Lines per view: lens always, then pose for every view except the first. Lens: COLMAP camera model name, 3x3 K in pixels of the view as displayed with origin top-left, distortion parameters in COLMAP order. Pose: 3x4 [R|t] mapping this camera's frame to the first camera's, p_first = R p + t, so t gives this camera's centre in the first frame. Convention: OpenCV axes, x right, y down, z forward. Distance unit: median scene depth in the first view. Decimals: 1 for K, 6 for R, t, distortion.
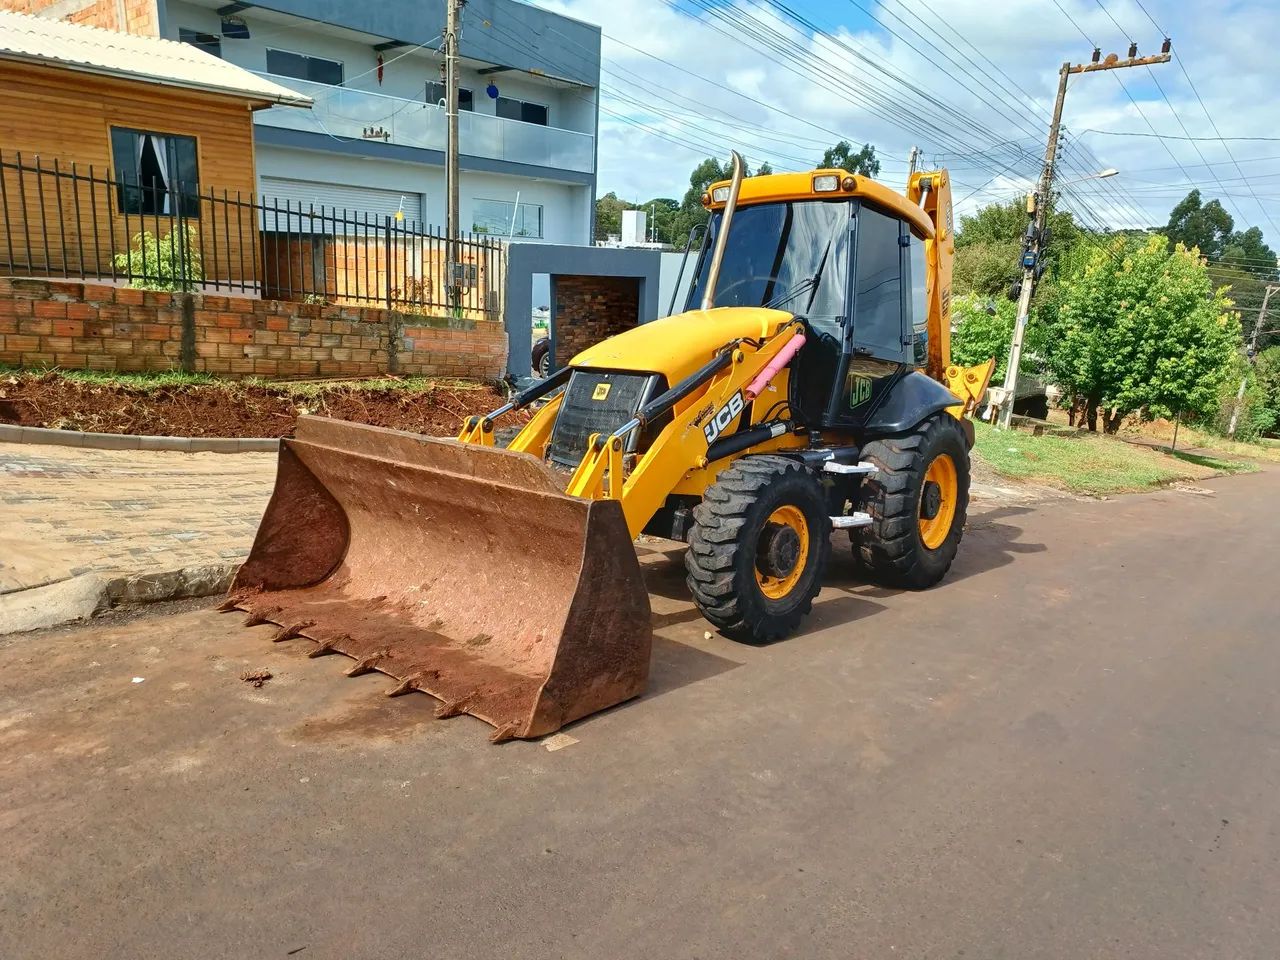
lens RADIAL K [[860.6, 0, 639.1], [0, 860.6, 481.5], [0, 0, 1]] dist [0.020641, -0.030939]
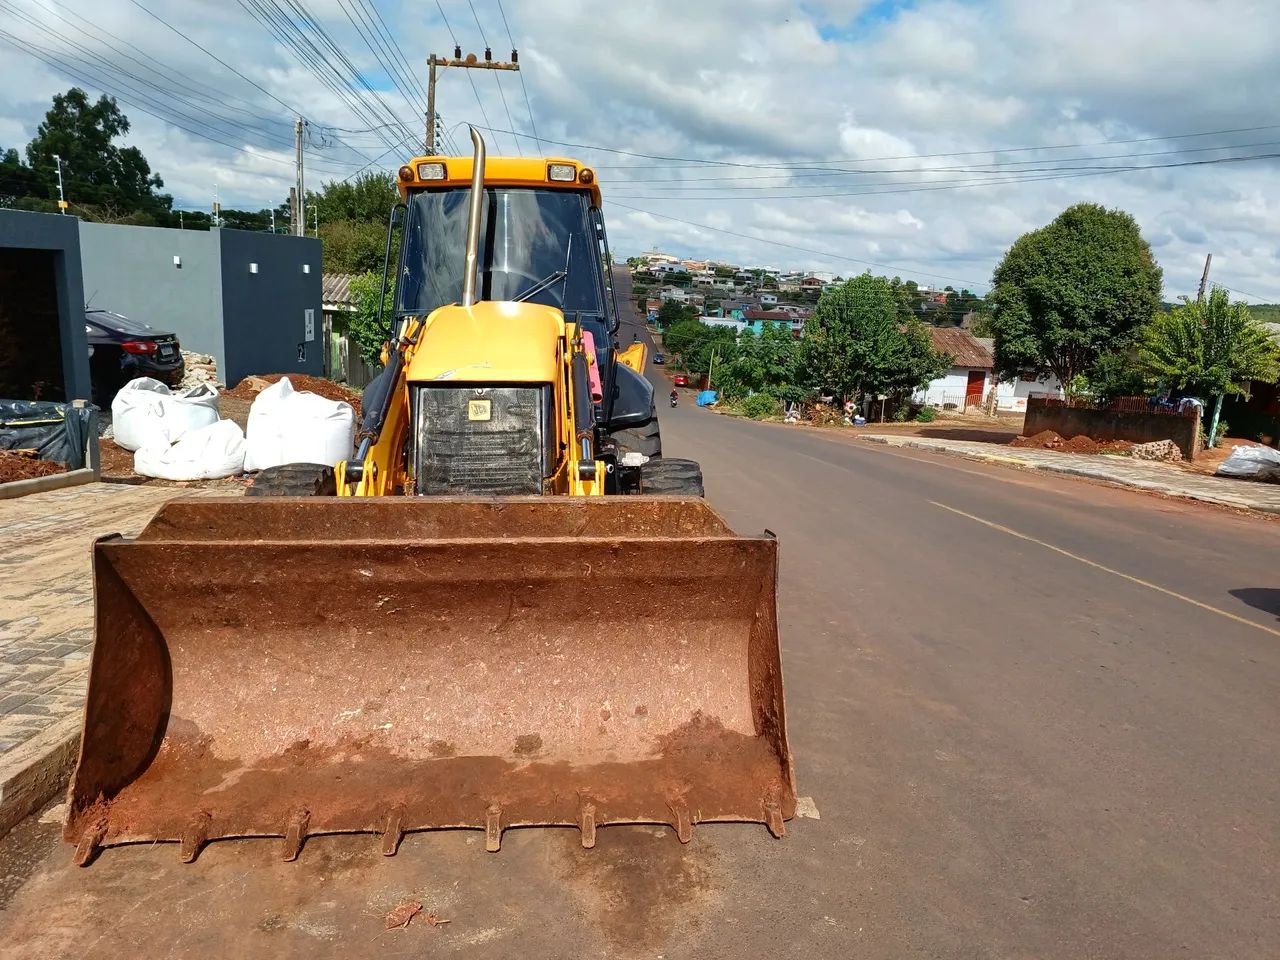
lens RADIAL K [[860.6, 0, 640.3], [0, 860.6, 481.0], [0, 0, 1]] dist [0.020641, -0.030939]
pose [[0.716623, -0.153782, 0.680296, -0.194367], [0.134867, 0.987534, 0.081165, -0.032159], [-0.684297, 0.033585, 0.728429, 0.113635]]
